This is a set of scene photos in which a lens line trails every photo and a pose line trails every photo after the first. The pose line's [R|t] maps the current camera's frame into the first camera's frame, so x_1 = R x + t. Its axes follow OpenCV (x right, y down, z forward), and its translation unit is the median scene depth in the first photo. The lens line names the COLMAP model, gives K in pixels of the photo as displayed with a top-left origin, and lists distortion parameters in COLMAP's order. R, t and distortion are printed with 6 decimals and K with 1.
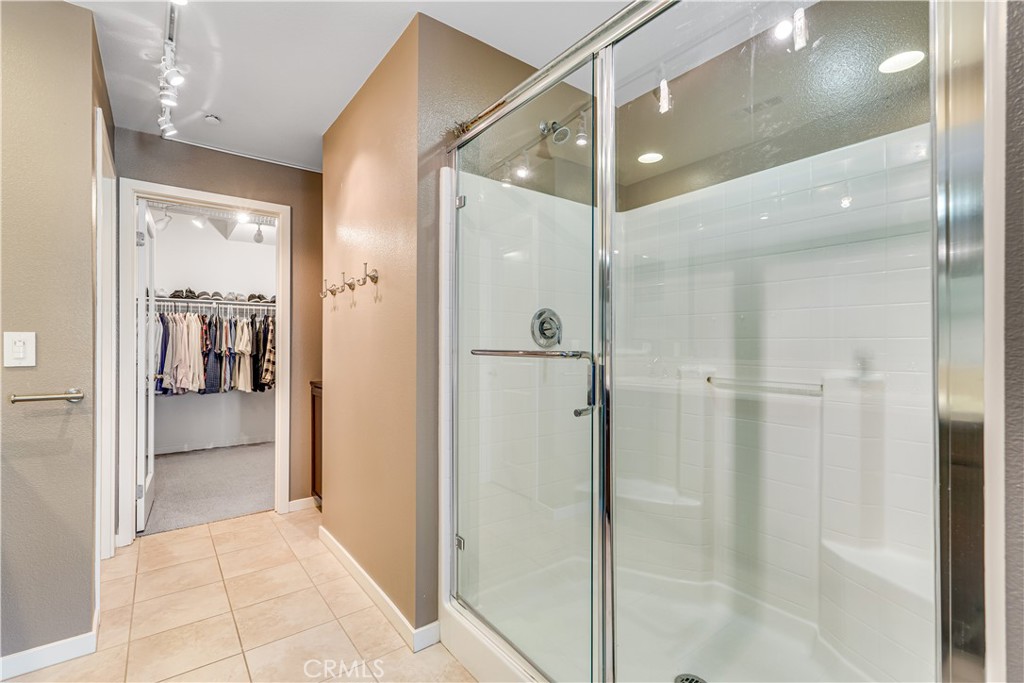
lens RADIAL K [[451.5, 0, 522.3], [0, 451.5, 343.8], [0, 0, 1]] dist [0.001281, 0.000016]
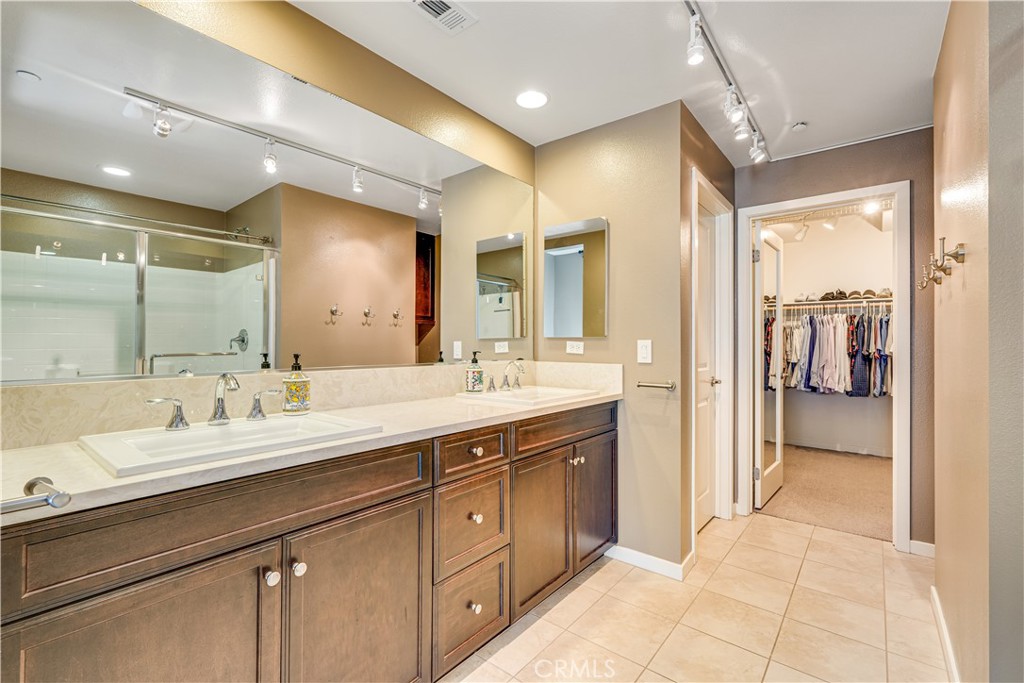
lens RADIAL K [[451.5, 0, 522.3], [0, 451.5, 343.8], [0, 0, 1]] dist [0.001281, 0.000016]
pose [[0.230704, 0.006101, -0.973005, 0.082672], [-0.001357, 0.999981, 0.005948, -0.007371], [0.973023, -0.000052, 0.230708, 0.087629]]
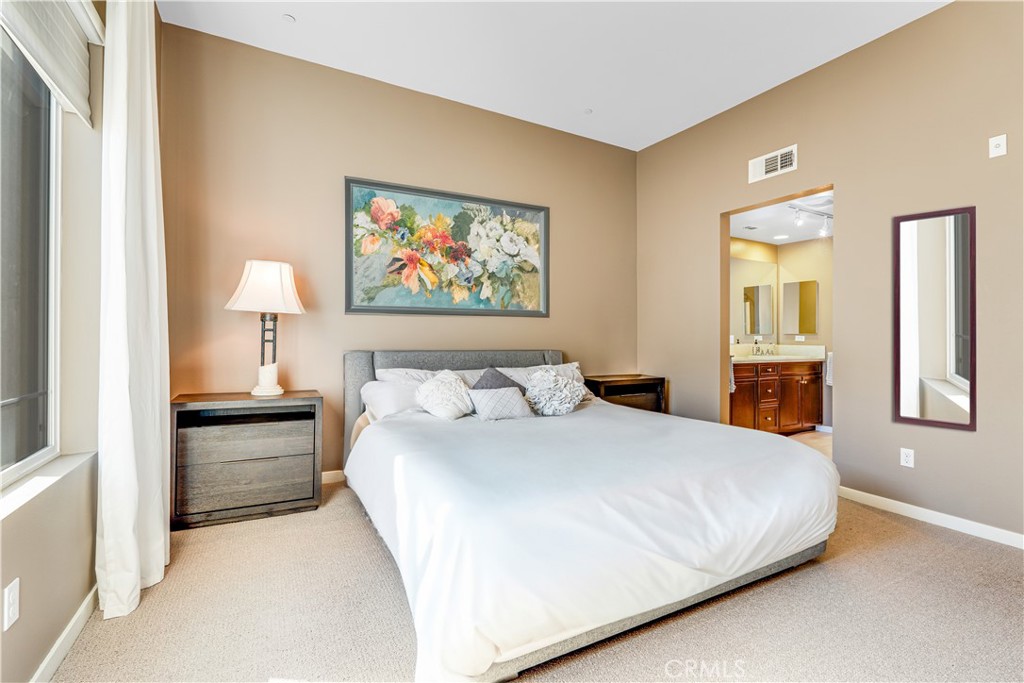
lens RADIAL K [[460.6, 0, 511.8], [0, 460.6, 337.1], [0, 0, 1]] dist [0.000590, 0.000052]
pose [[-0.169418, 0.002506, -0.985541, 1.084662], [-0.001231, 0.999995, 0.002754, -0.005353], [0.985544, 0.001679, -0.169414, -0.351583]]
